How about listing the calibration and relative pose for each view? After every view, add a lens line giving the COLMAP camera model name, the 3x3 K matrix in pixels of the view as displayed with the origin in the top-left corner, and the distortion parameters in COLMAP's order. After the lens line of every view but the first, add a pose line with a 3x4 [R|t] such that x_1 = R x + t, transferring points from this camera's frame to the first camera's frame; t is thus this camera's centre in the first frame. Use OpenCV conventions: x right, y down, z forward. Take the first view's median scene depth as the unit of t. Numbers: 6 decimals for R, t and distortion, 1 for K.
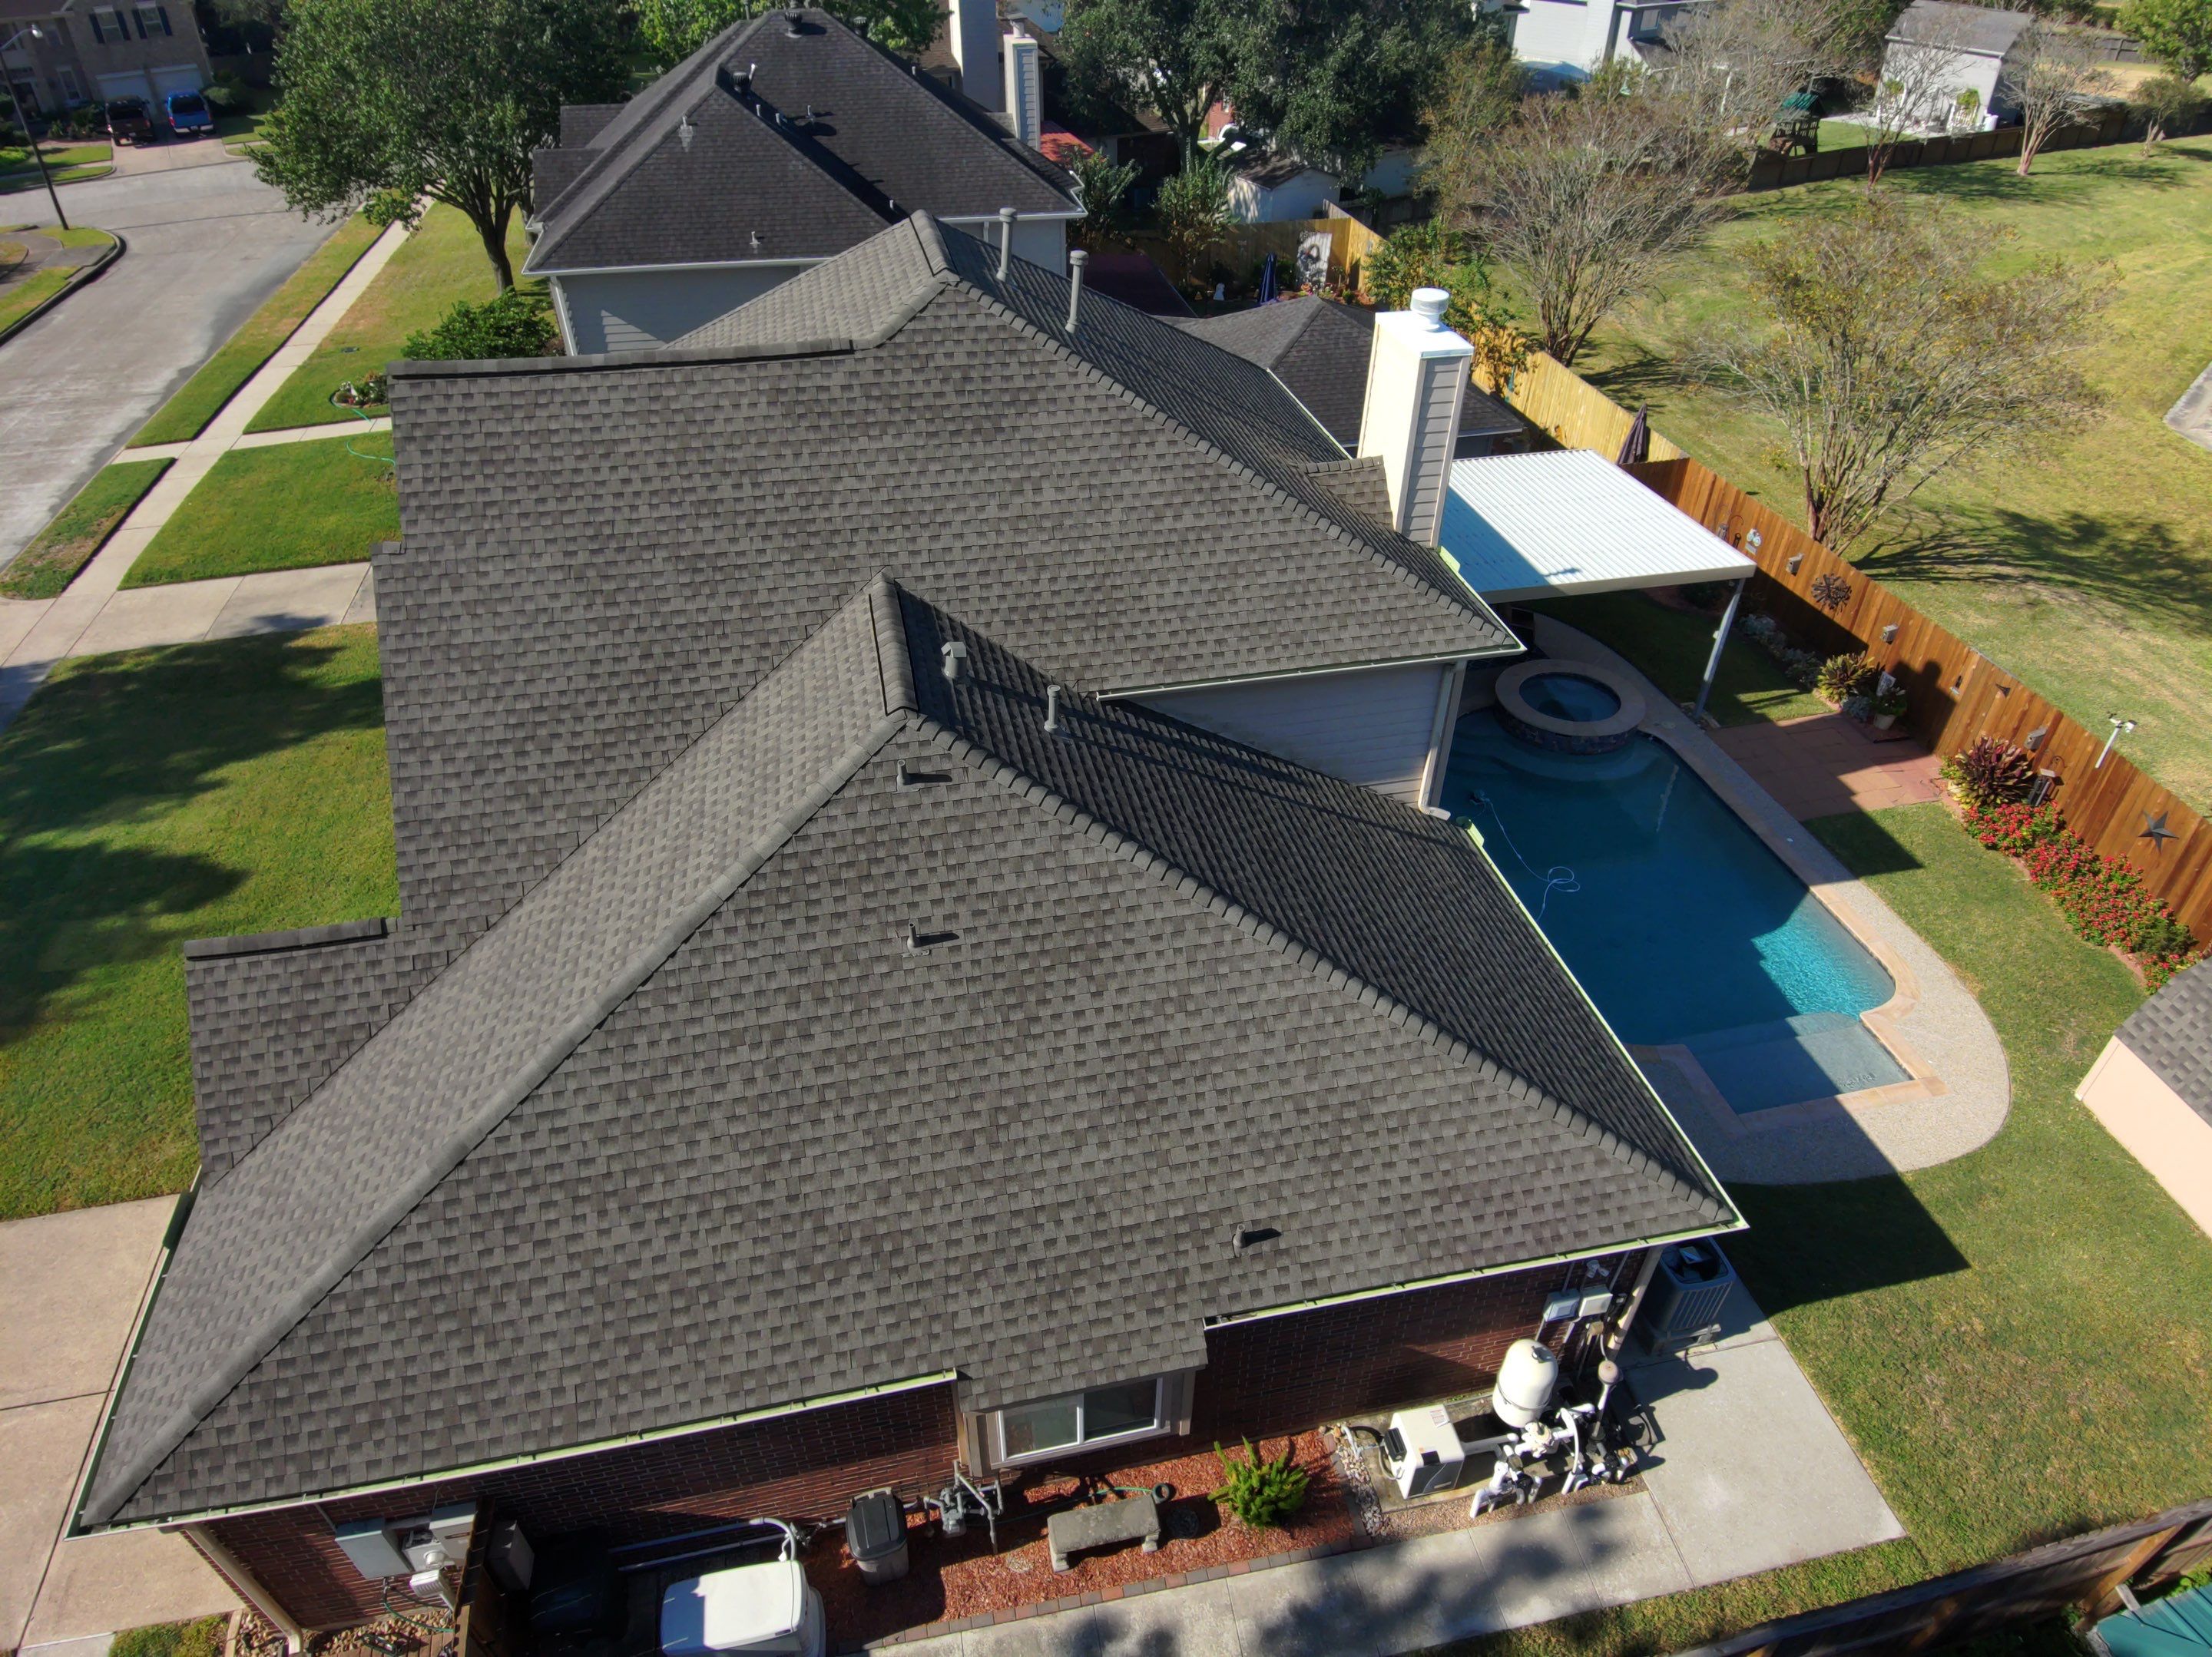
lens RADIAL K [[1304.0, 0, 1112.8], [0, 1304.0, 822.8], [0, 0, 1]] dist [0.083986, -0.110626]
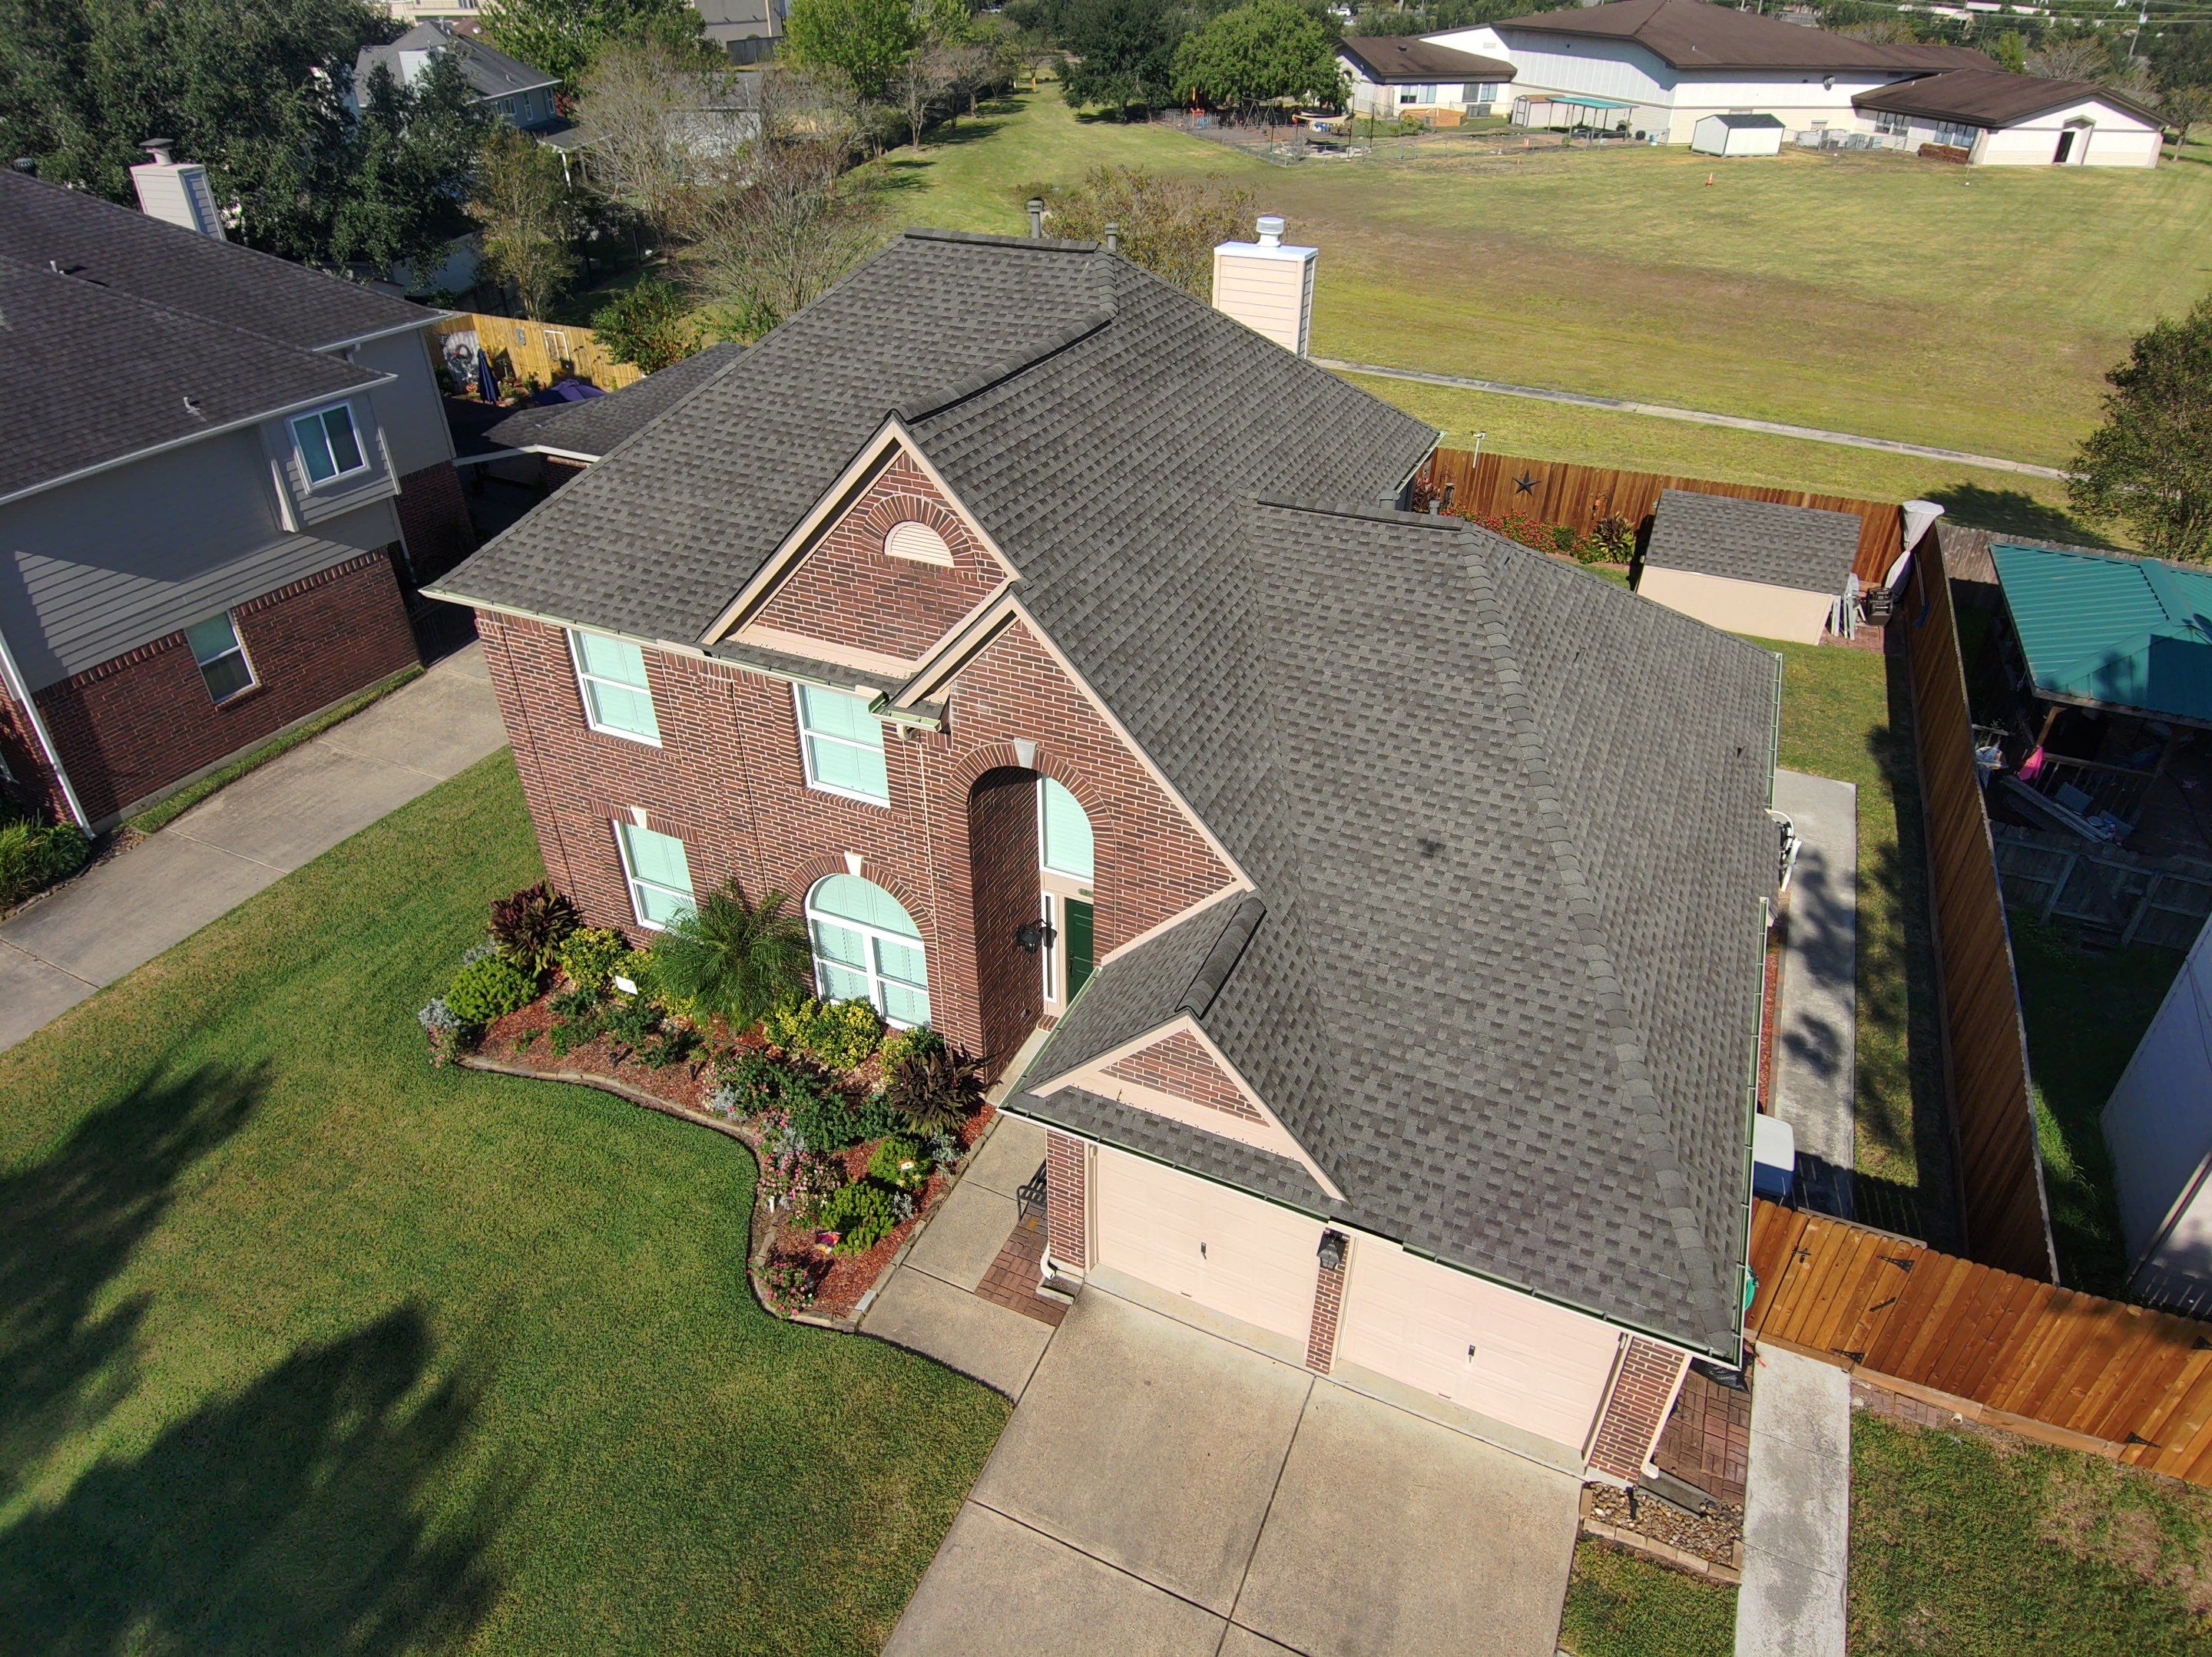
lens RADIAL K [[1304.0, 0, 1112.8], [0, 1304.0, 822.8], [0, 0, 1]] dist [0.083986, -0.110626]
pose [[0.591701, -0.442237, 0.674030, -0.686670], [0.486552, 0.862554, 0.138807, -0.090575], [-0.642773, 0.245819, 0.725545, 0.186038]]
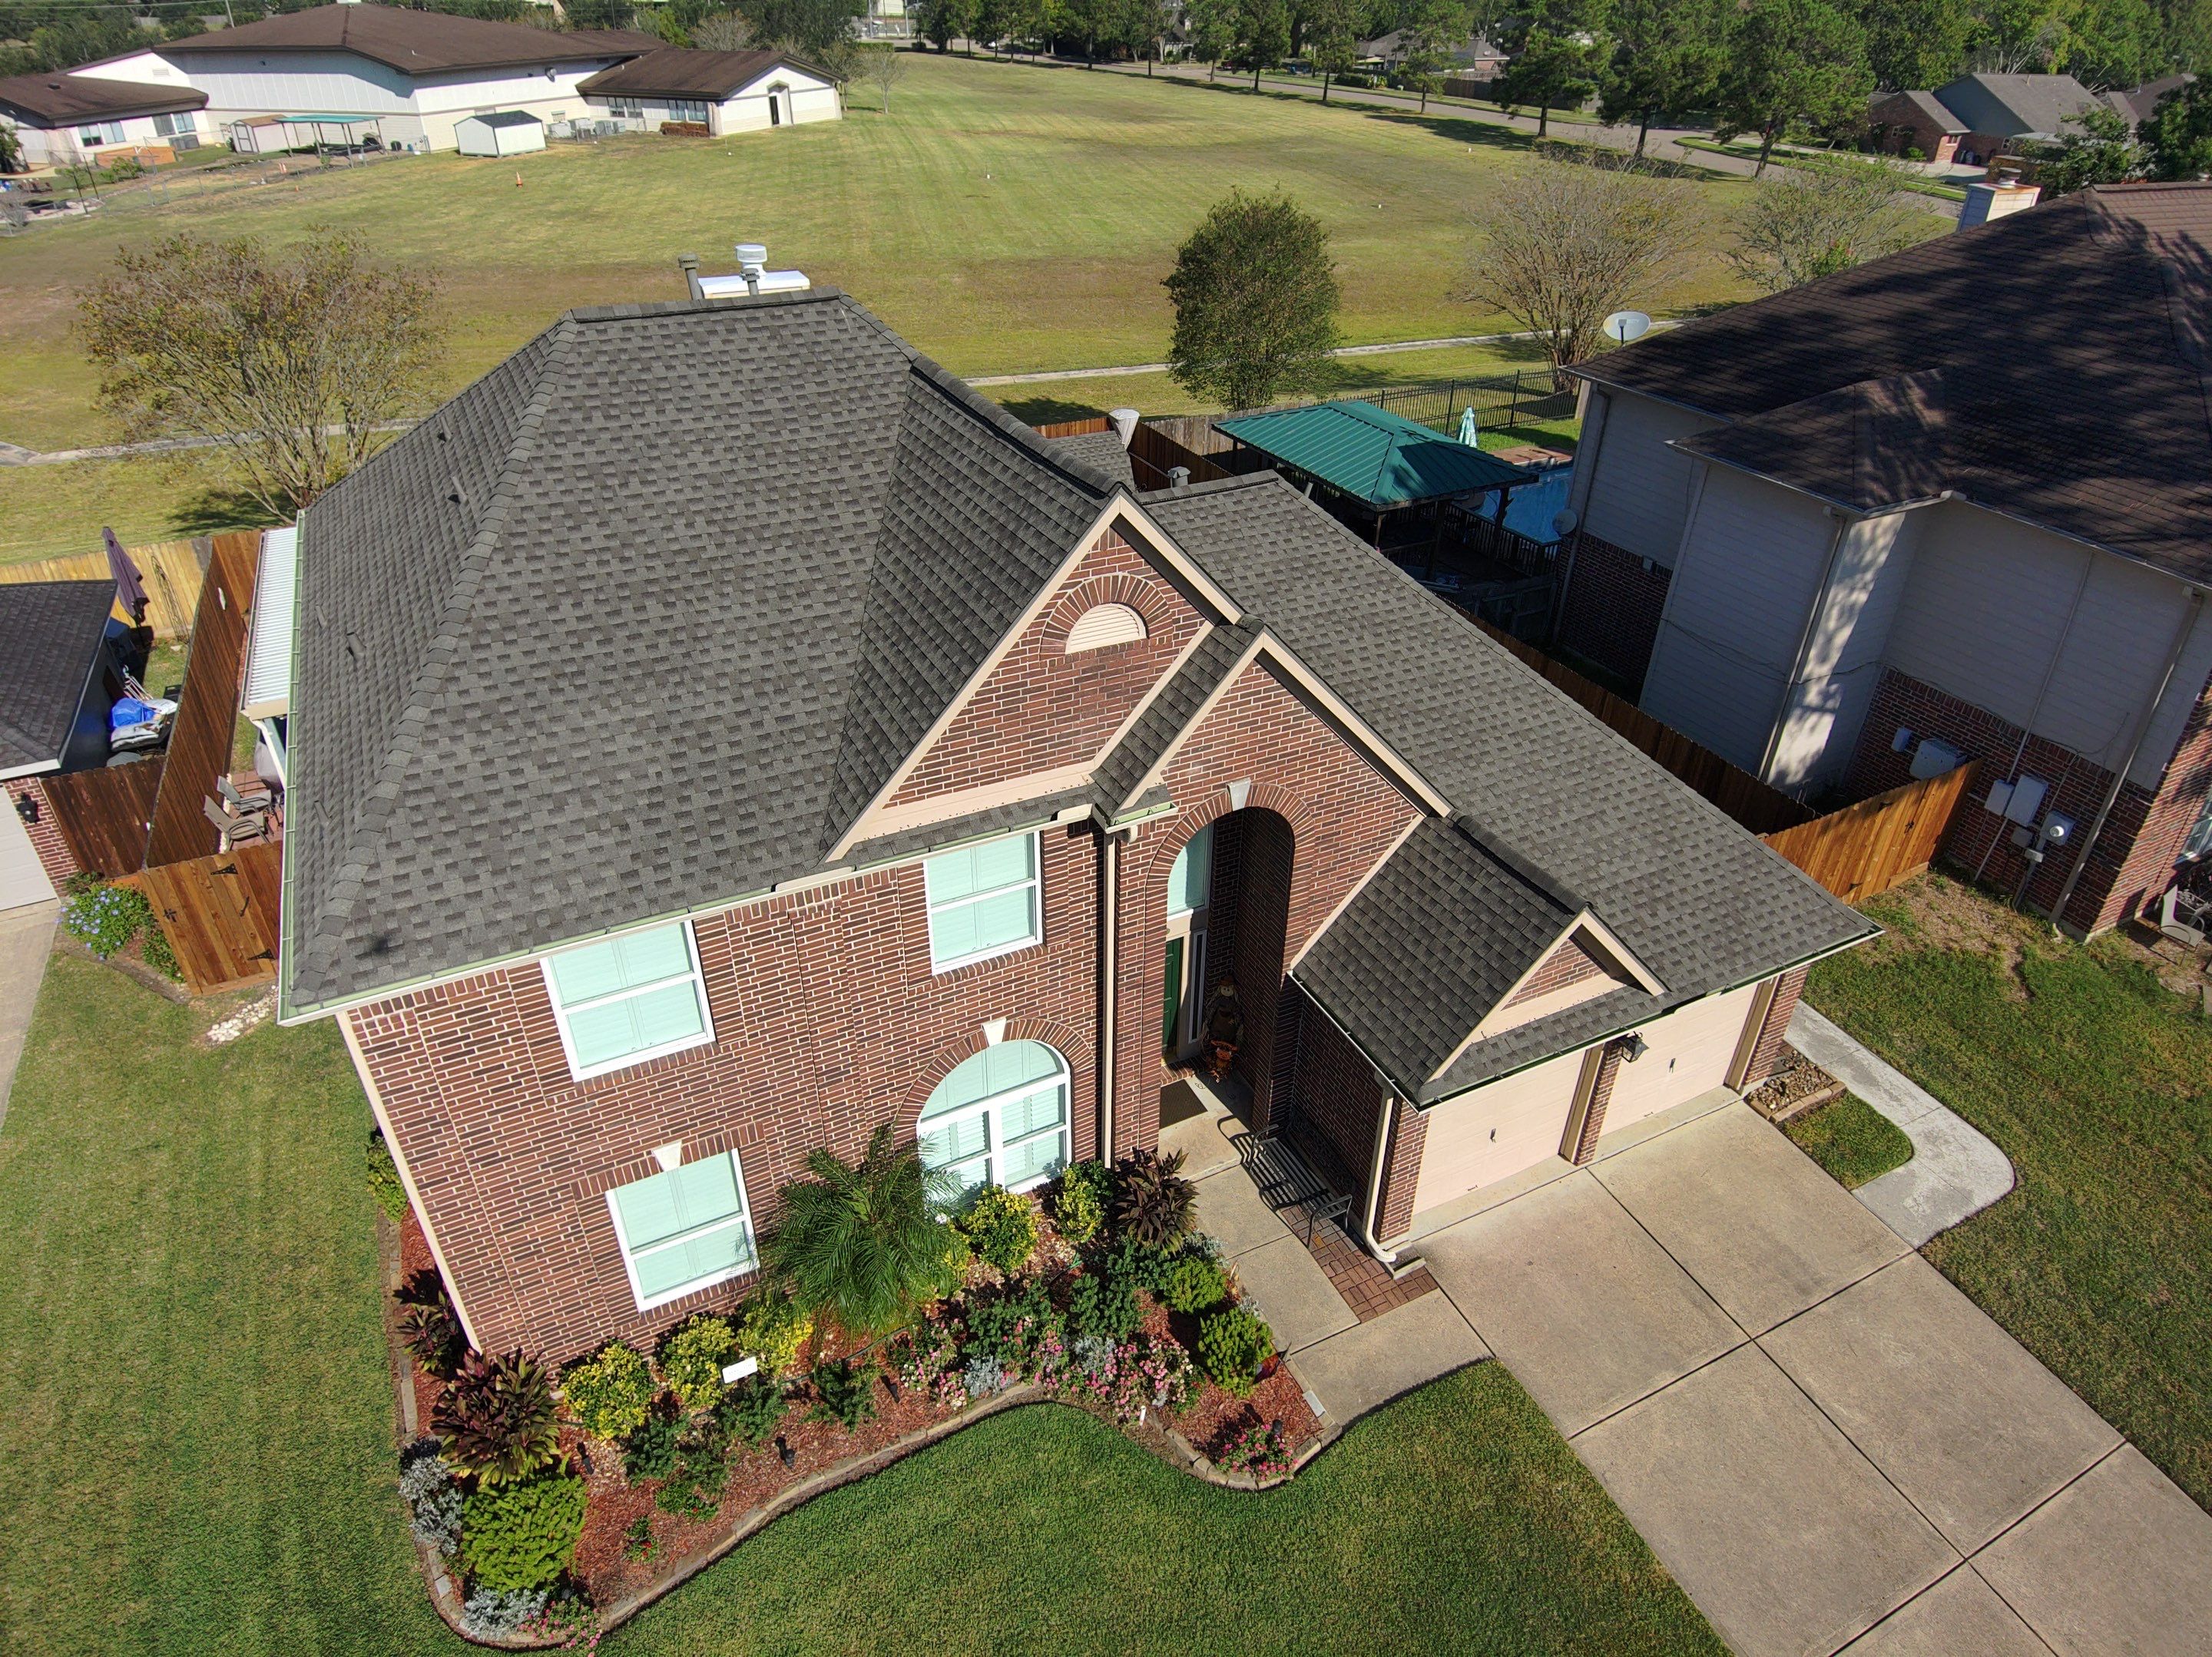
lens RADIAL K [[1304.0, 0, 1112.8], [0, 1304.0, 822.8], [0, 0, 1]] dist [0.083986, -0.110626]
pose [[-0.252561, -0.531056, 0.808822, -0.747312], [0.579599, 0.586317, 0.565948, -0.391348], [-0.774776, 0.611729, 0.159719, 0.579760]]
